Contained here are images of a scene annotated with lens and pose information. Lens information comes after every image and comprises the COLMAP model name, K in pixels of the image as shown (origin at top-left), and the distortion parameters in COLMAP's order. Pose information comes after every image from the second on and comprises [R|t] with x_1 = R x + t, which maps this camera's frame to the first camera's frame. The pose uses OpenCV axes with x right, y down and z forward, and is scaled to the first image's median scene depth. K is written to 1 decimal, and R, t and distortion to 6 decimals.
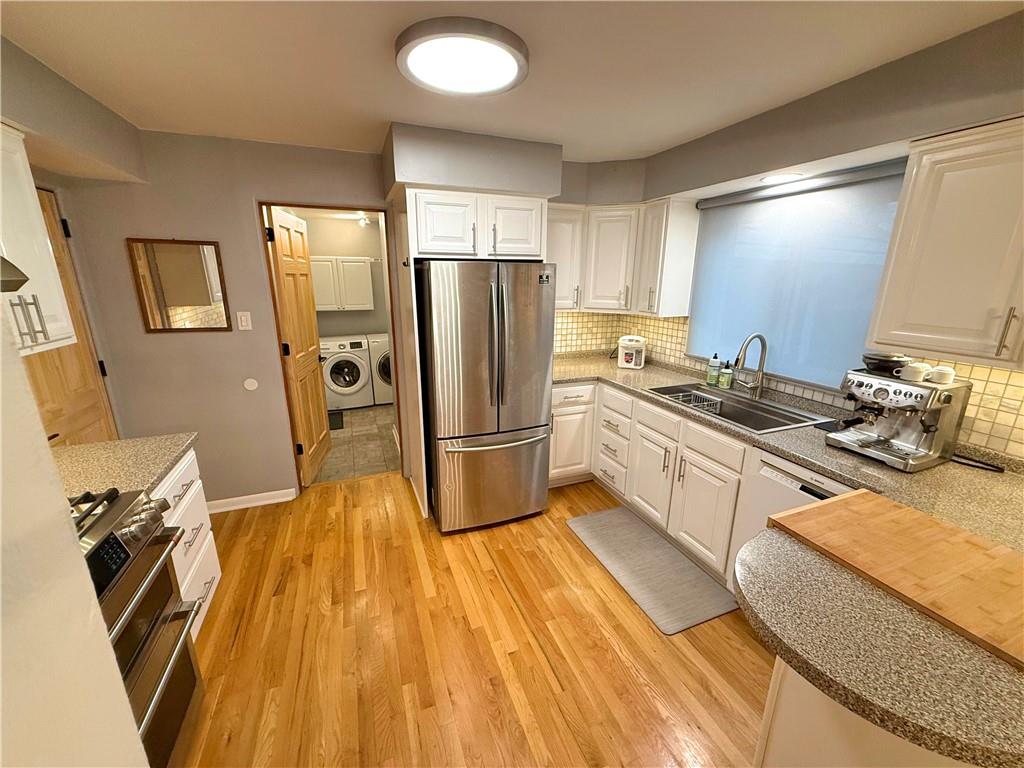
lens RADIAL K [[407.6, 0, 505.0], [0, 407.6, 386.0], [0, 0, 1]] dist [0.006805, 0.000231]
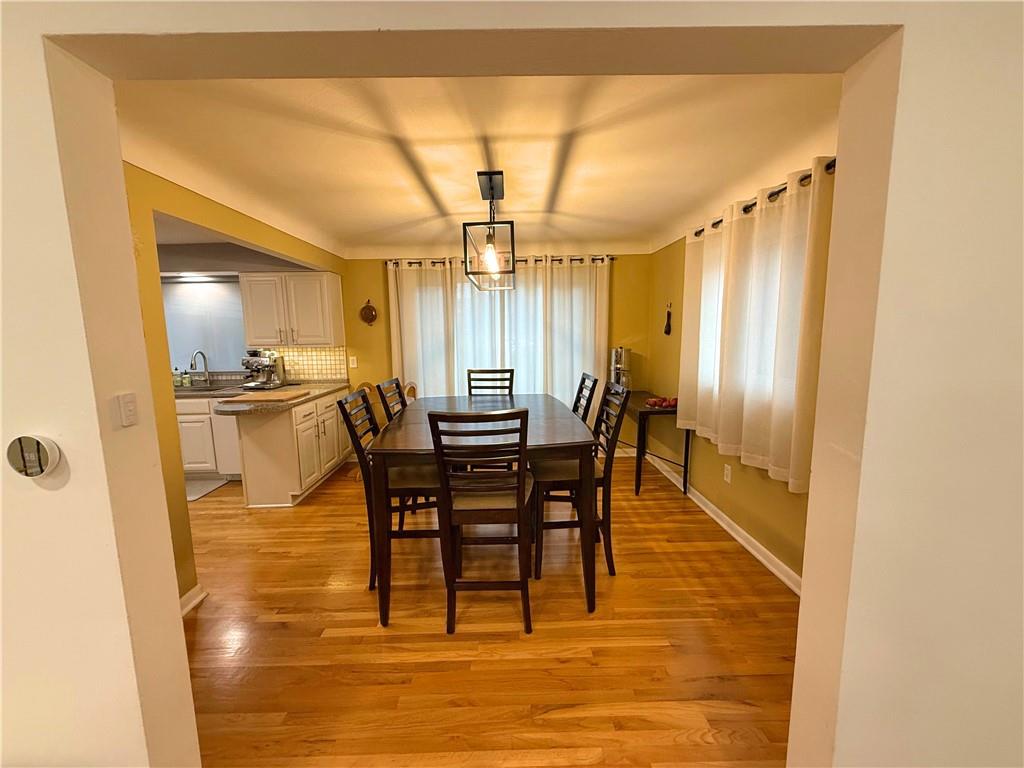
lens RADIAL K [[404.5, 0, 509.9], [0, 404.5, 385.9], [0, 0, 1]] dist [-0.000535, 0.000164]
pose [[0.349295, -0.134543, 0.927303, -0.592694], [0.265087, 0.963398, 0.039928, 0.313292], [-0.898734, 0.231869, 0.372175, -0.887909]]
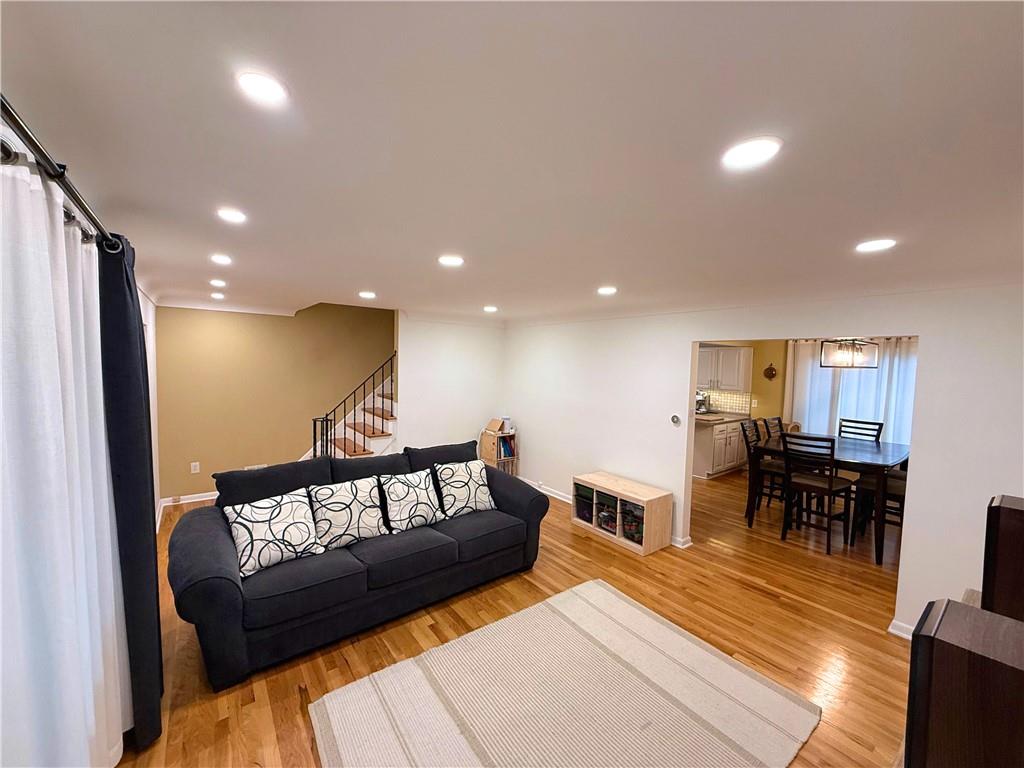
lens RADIAL K [[404.5, 0, 509.9], [0, 404.5, 385.9], [0, 0, 1]] dist [-0.000535, 0.000164]
pose [[0.961207, 0.000964, 0.275828, -1.495884], [0.055073, 0.979188, -0.195342, 0.424090], [-0.270276, 0.202954, 0.941149, -1.762559]]
